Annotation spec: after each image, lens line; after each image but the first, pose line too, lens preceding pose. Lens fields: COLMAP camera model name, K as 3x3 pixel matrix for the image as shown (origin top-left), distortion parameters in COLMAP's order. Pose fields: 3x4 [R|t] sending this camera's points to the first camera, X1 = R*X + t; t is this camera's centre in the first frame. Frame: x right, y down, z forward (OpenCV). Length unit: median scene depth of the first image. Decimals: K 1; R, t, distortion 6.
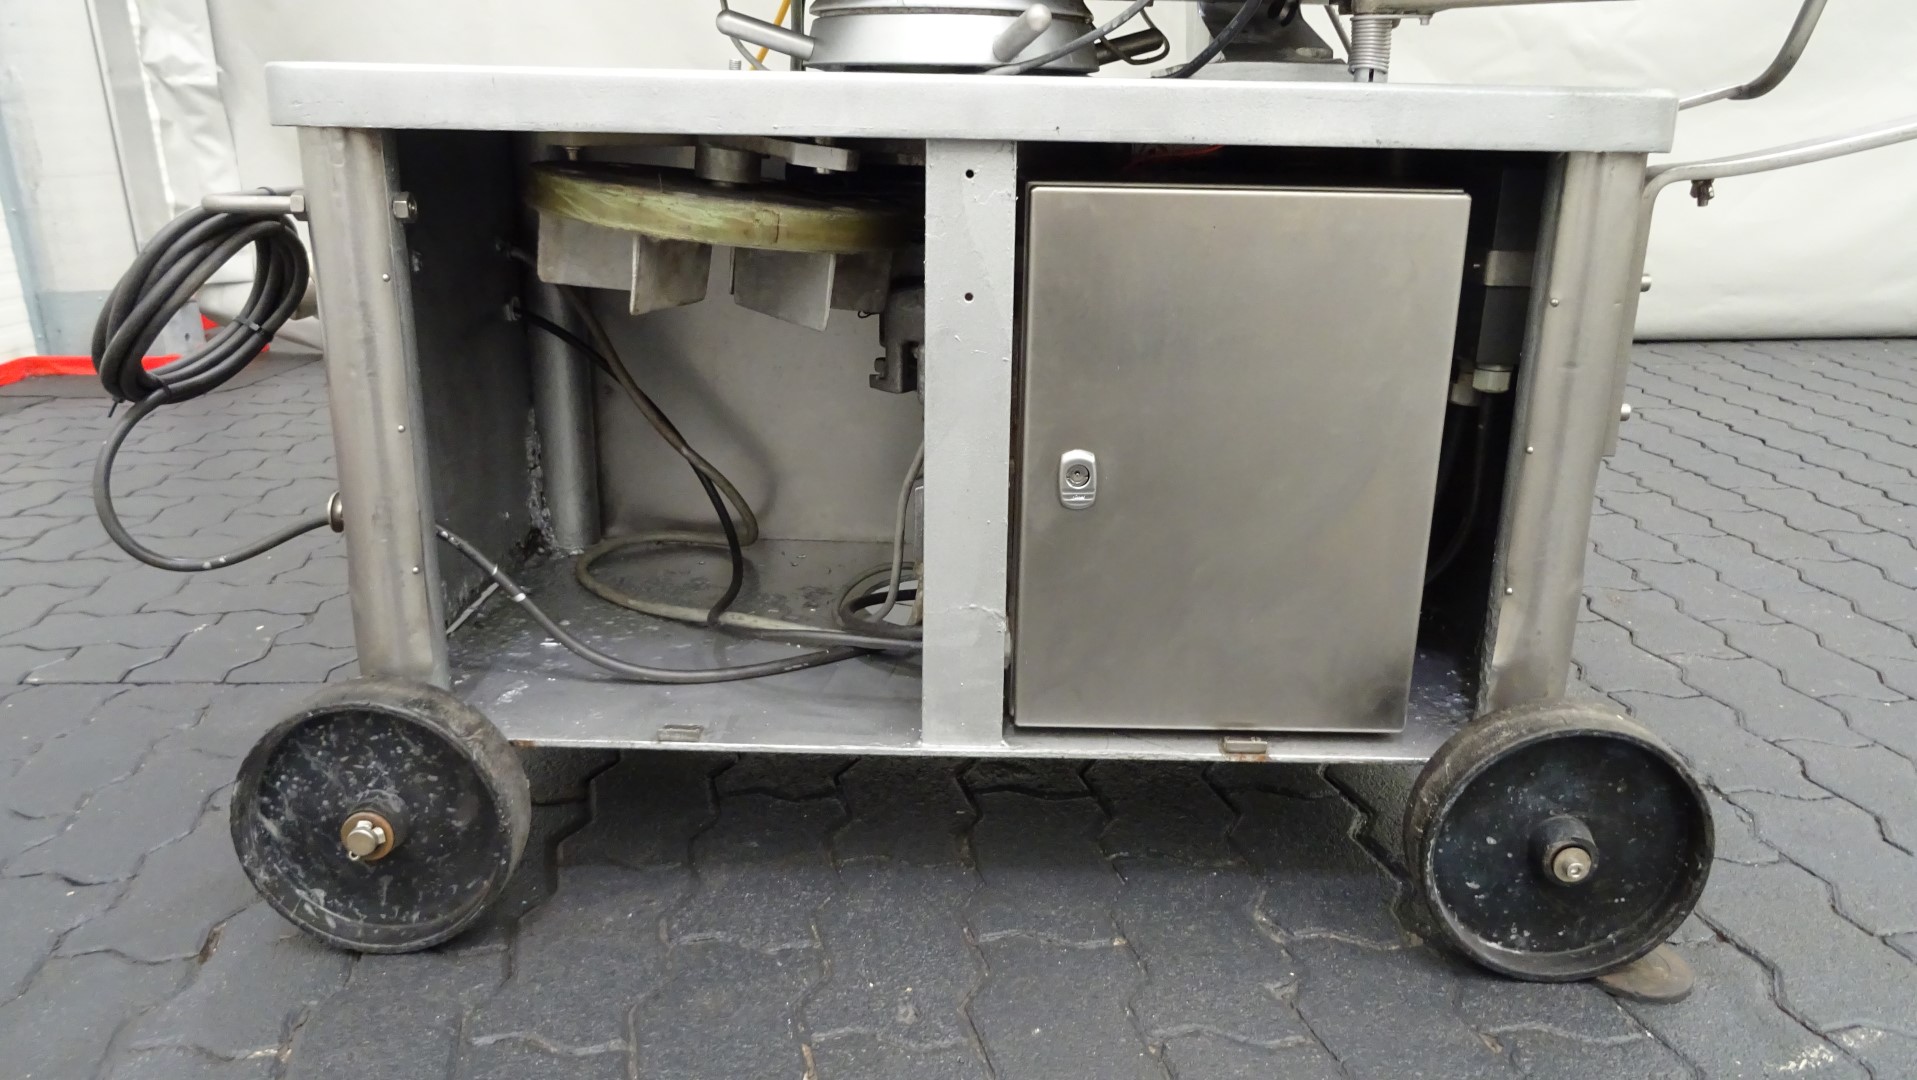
lens RADIAL K [[1355.7, 0, 969.0], [0, 1355.7, 542.9], [0, 0, 1]] dist [0.004212, -0.002199]
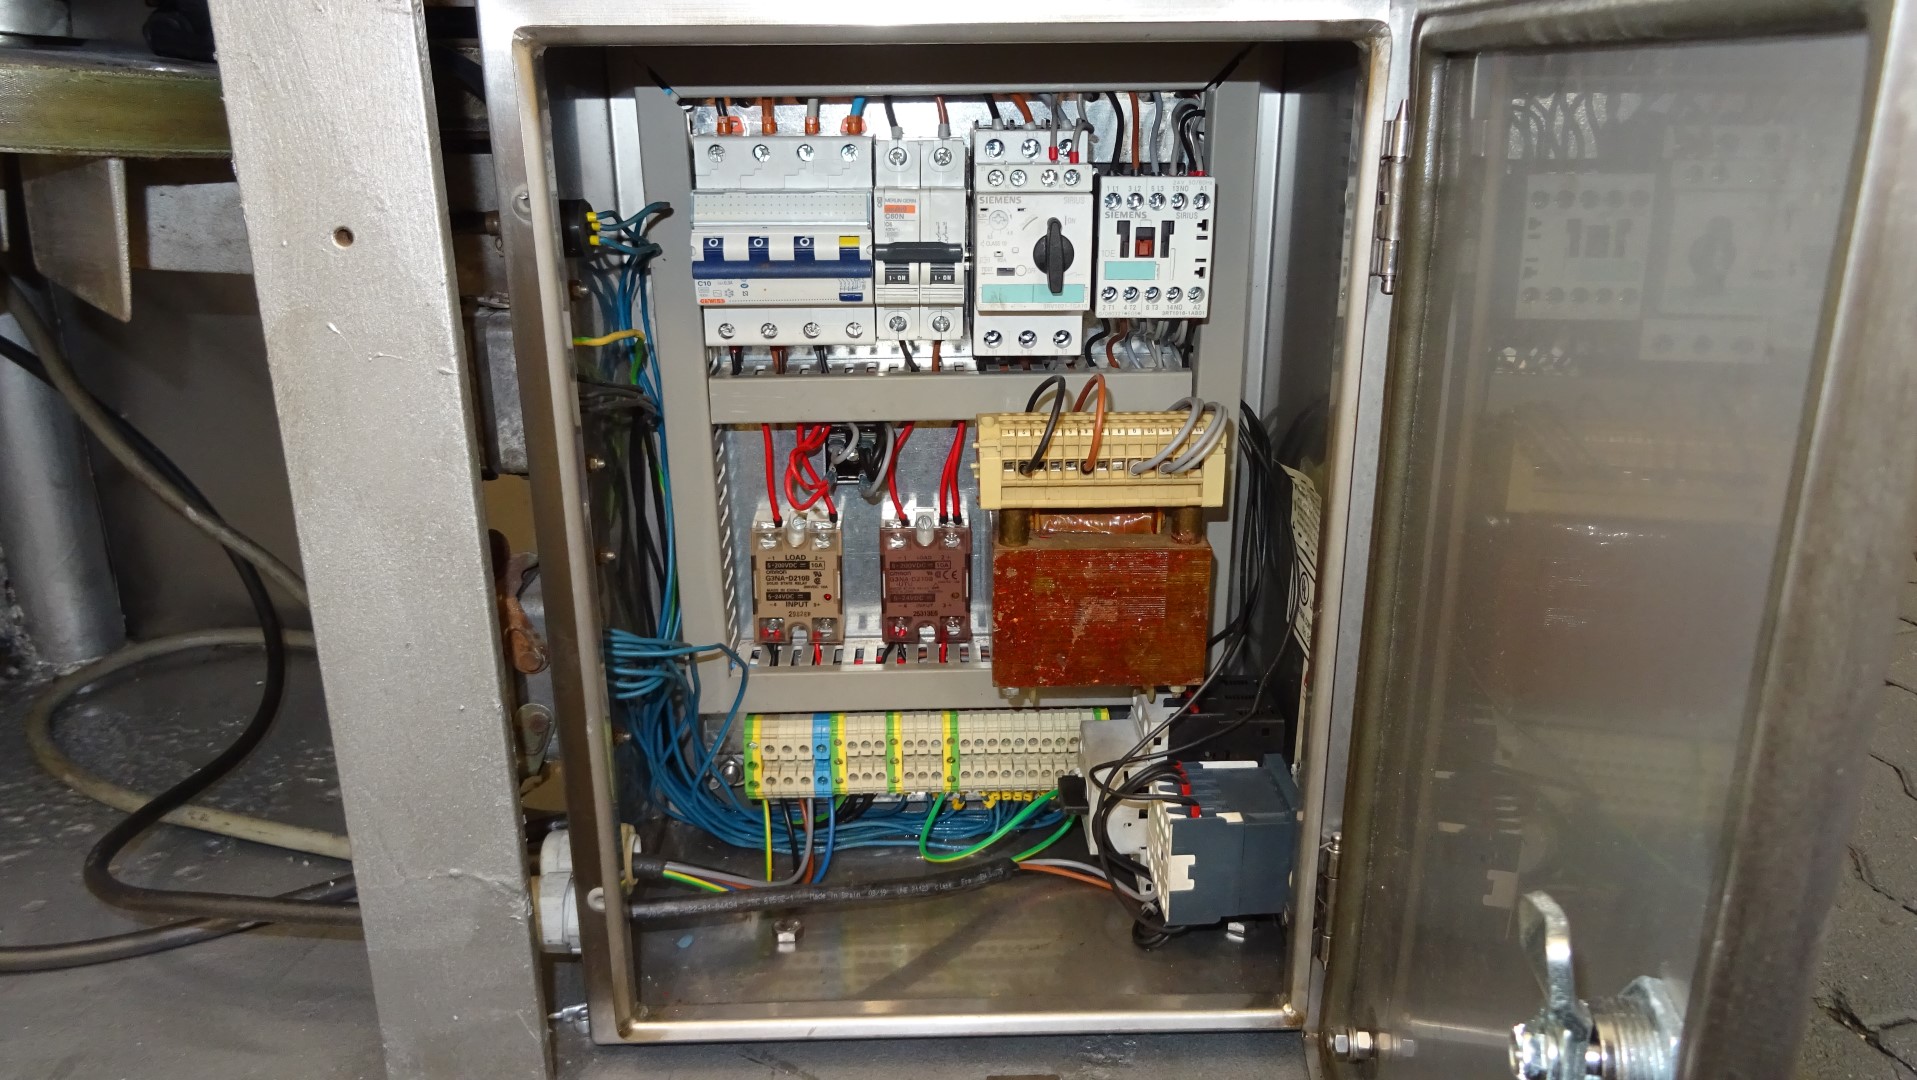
lens RADIAL K [[1355.7, 0, 969.0], [0, 1355.7, 542.9], [0, 0, 1]] dist [0.004212, -0.002199]
pose [[0.999283, -0.032300, 0.019731, 0.142957], [0.031969, 0.999346, 0.016898, -0.058313], [-0.020264, -0.016255, 0.999663, 0.394501]]
